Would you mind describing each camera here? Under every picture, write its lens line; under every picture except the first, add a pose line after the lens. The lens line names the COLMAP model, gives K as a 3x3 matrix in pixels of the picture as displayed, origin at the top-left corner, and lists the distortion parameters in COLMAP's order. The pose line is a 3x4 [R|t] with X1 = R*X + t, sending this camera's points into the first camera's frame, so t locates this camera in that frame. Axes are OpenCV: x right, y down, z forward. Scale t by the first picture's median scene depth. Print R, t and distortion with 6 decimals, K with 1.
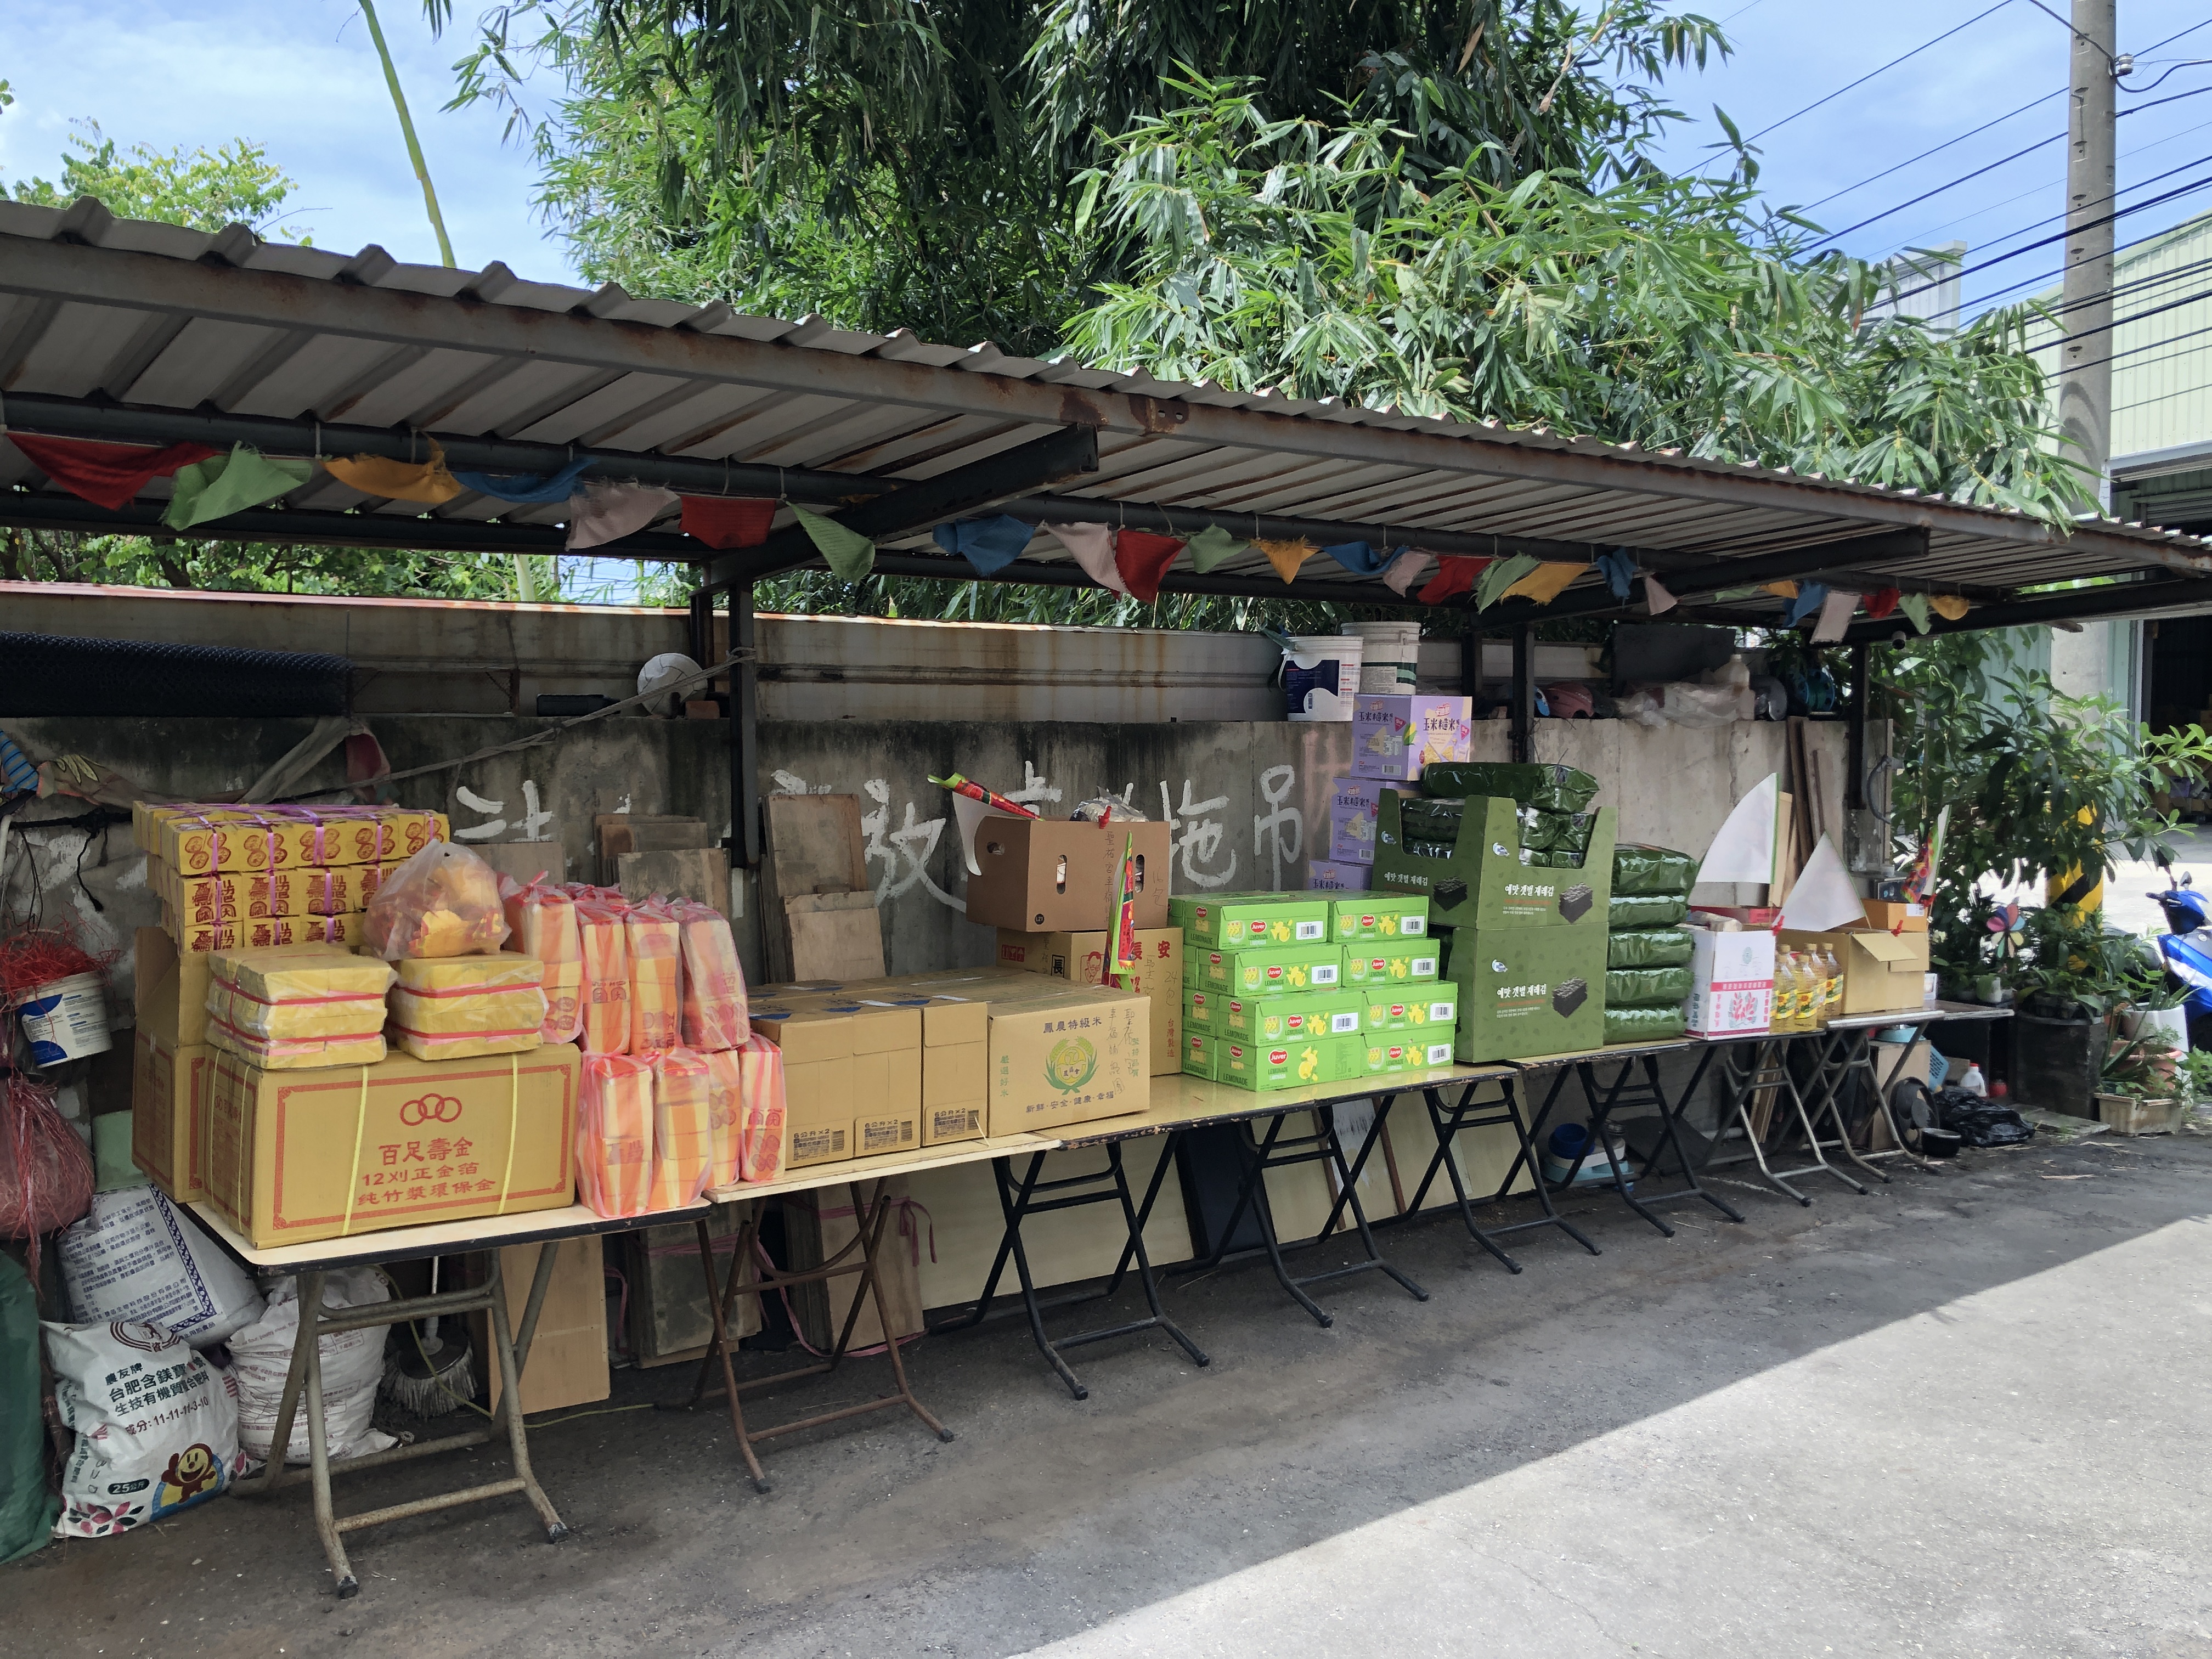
lens RADIAL K [[1778.2, 0, 1106.0], [0, 1778.2, 829.5], [0, 0, 1]] dist [0.276444, -0.694542]
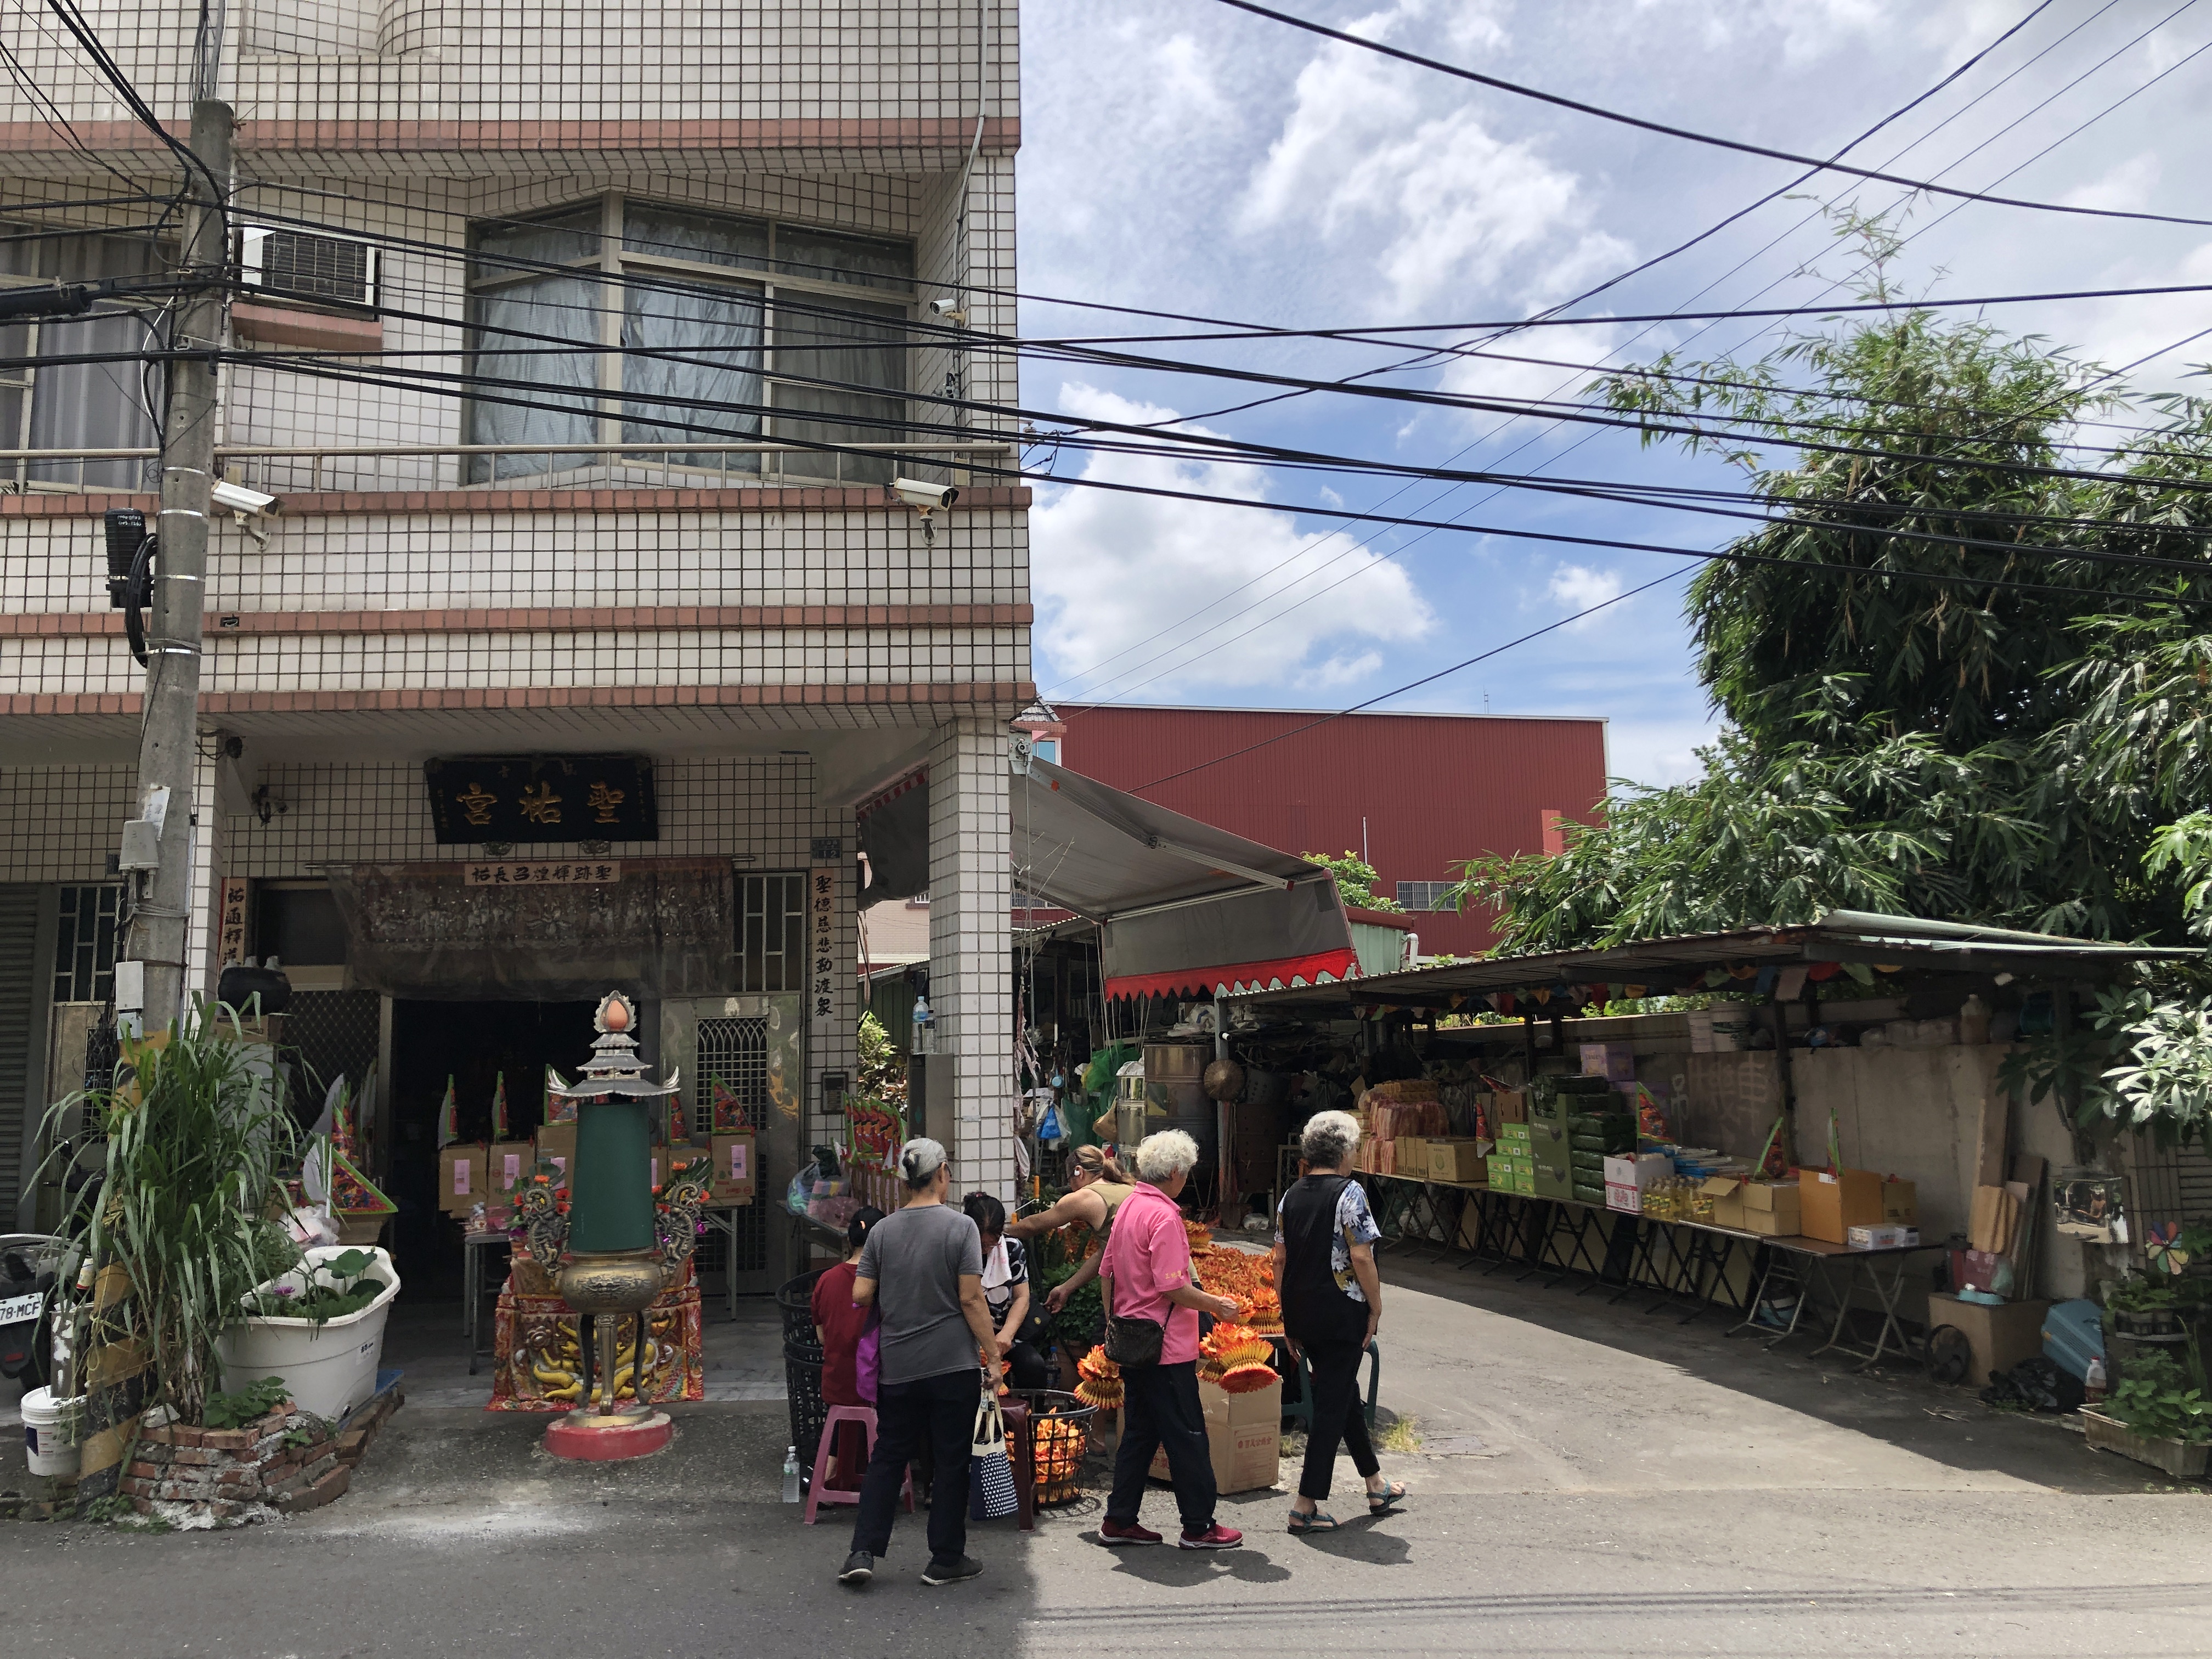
lens RADIAL K [[1773.8, 0, 1122.8], [0, 1773.8, 850.3], [0, 0, 1]] dist [0.070710, -0.219948]
pose [[-0.358678, -0.103884, -0.927663, 2.770002], [-0.030444, 0.994561, -0.099605, -0.081837], [0.932965, -0.007484, -0.359890, 1.362177]]
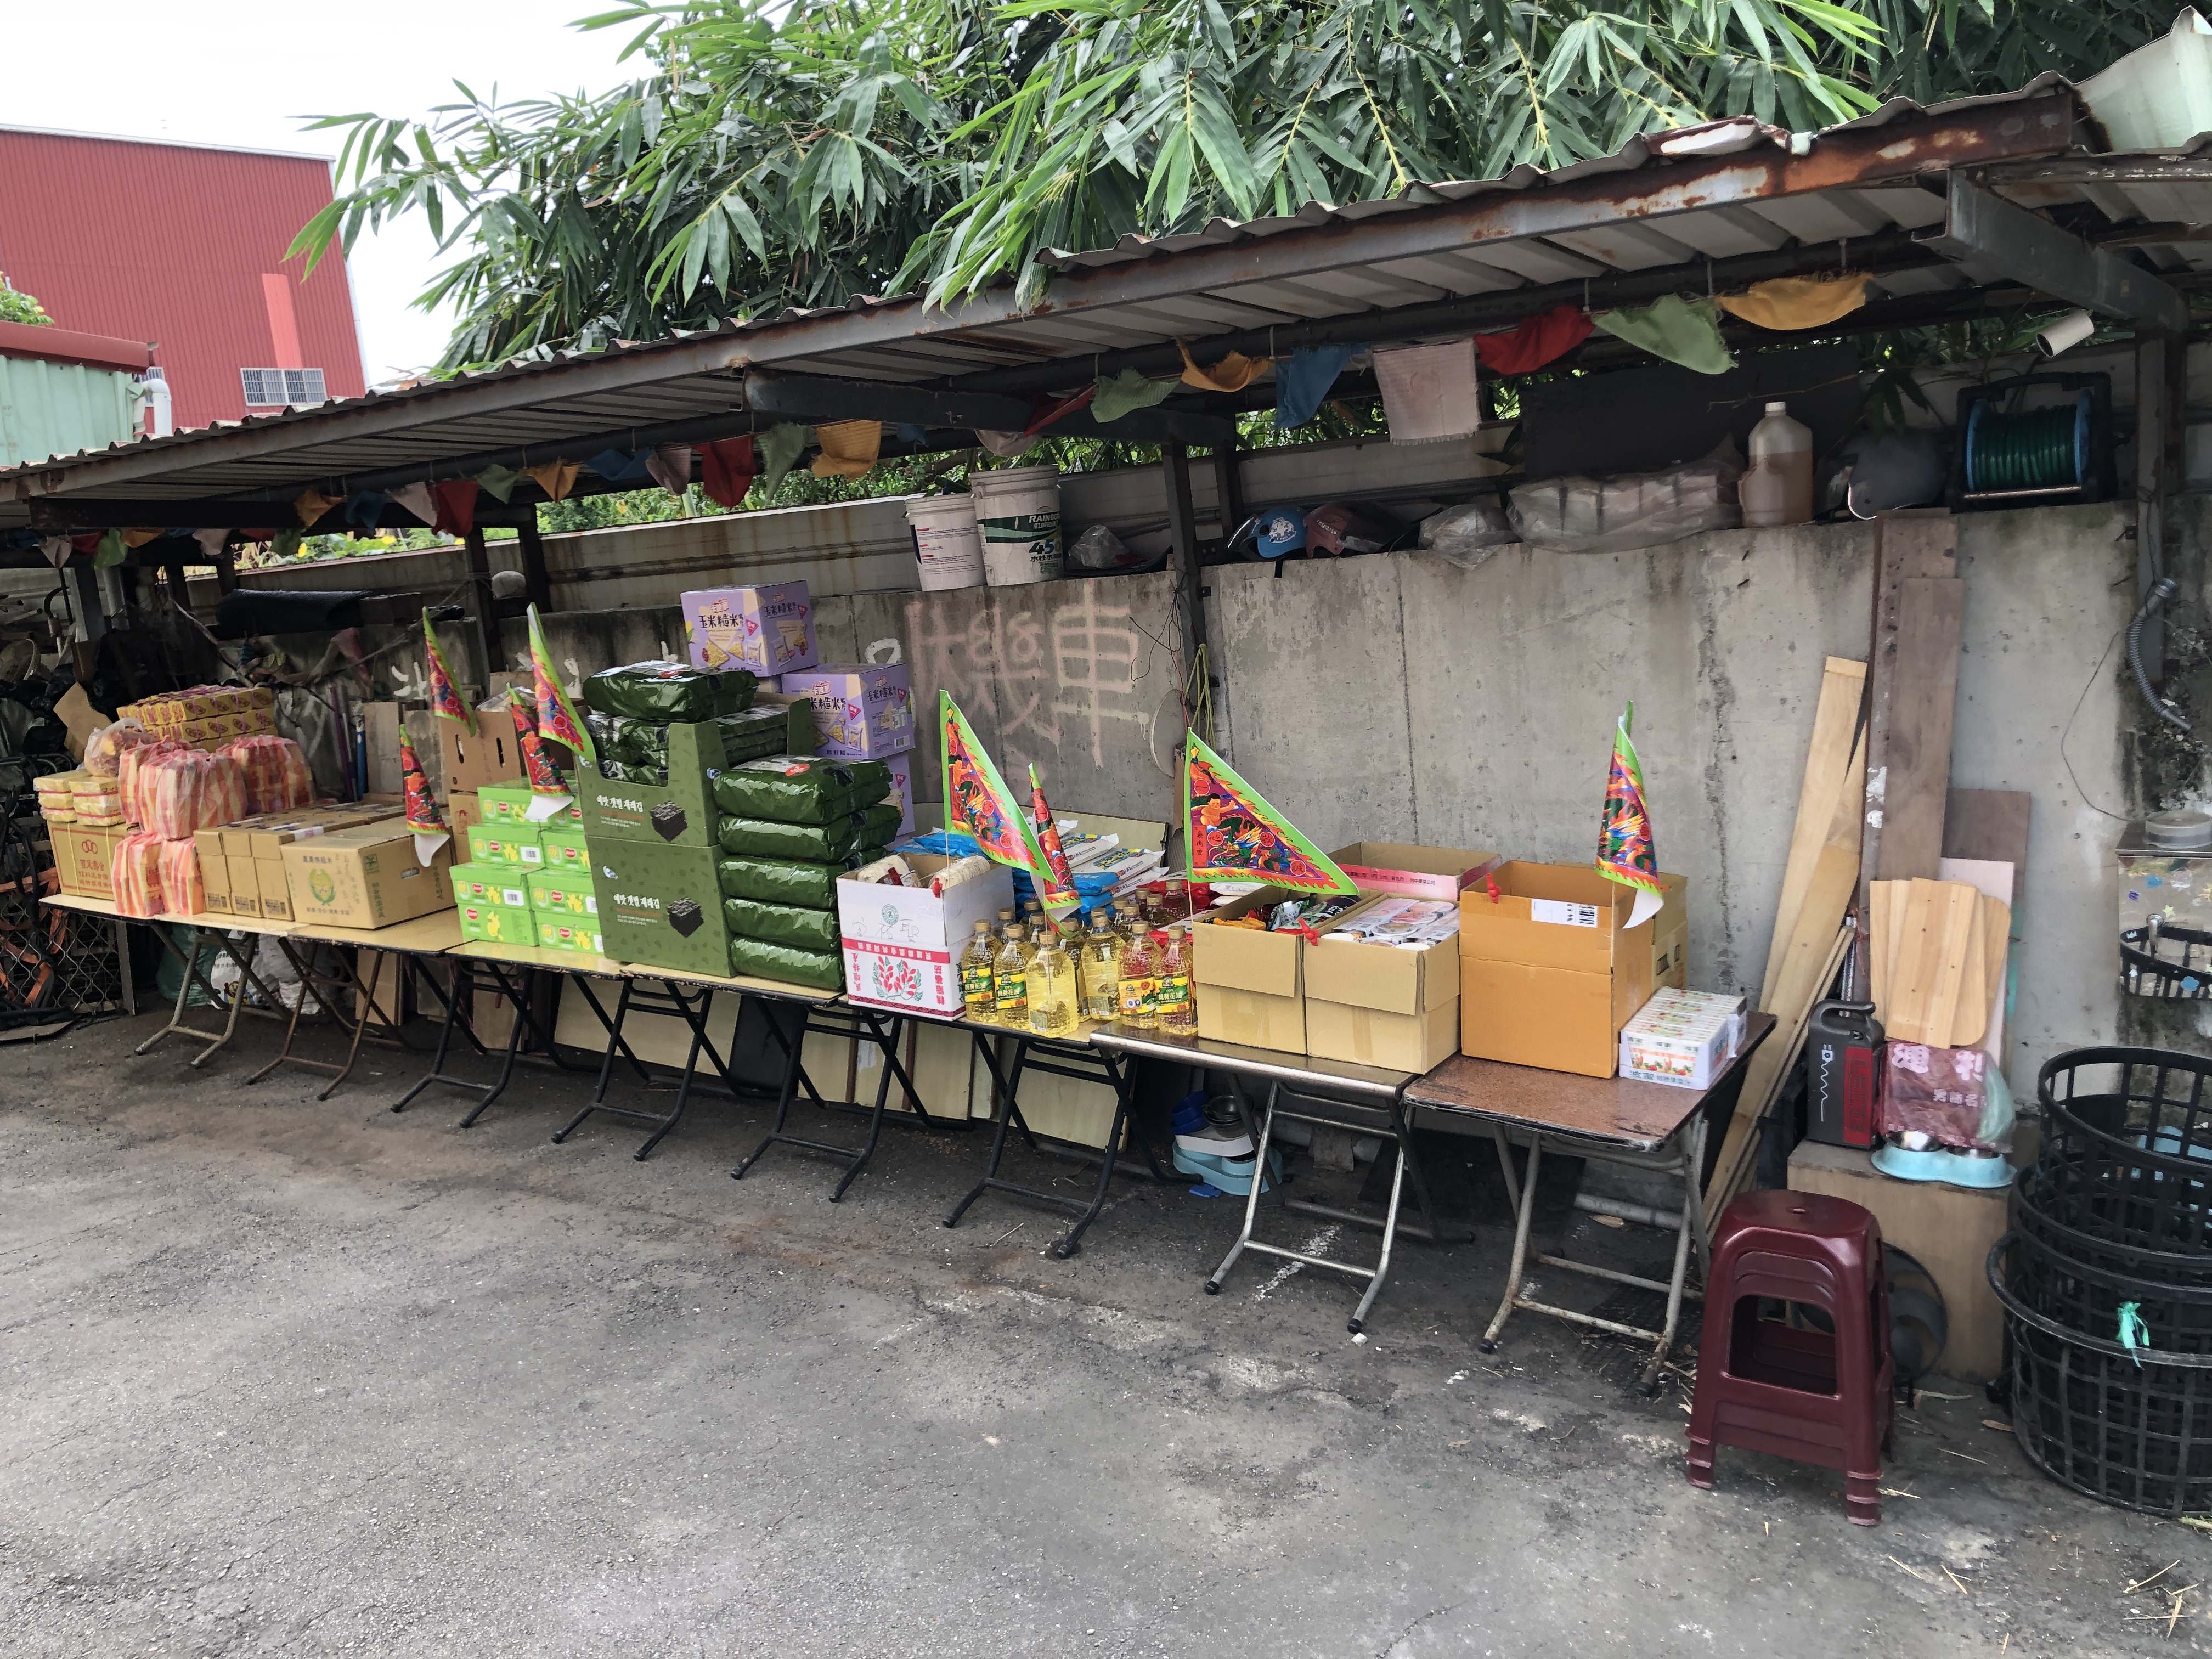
lens RADIAL K [[1787.7, 0, 1070.4], [0, 1787.7, 800.4], [0, 0, 1]] dist [0.037193, -0.004679]
pose [[0.277501, 0.129095, -0.952012, 1.259921], [0.041335, 0.988409, 0.146079, -0.103103], [0.959836, -0.079888, 0.268948, 0.983962]]
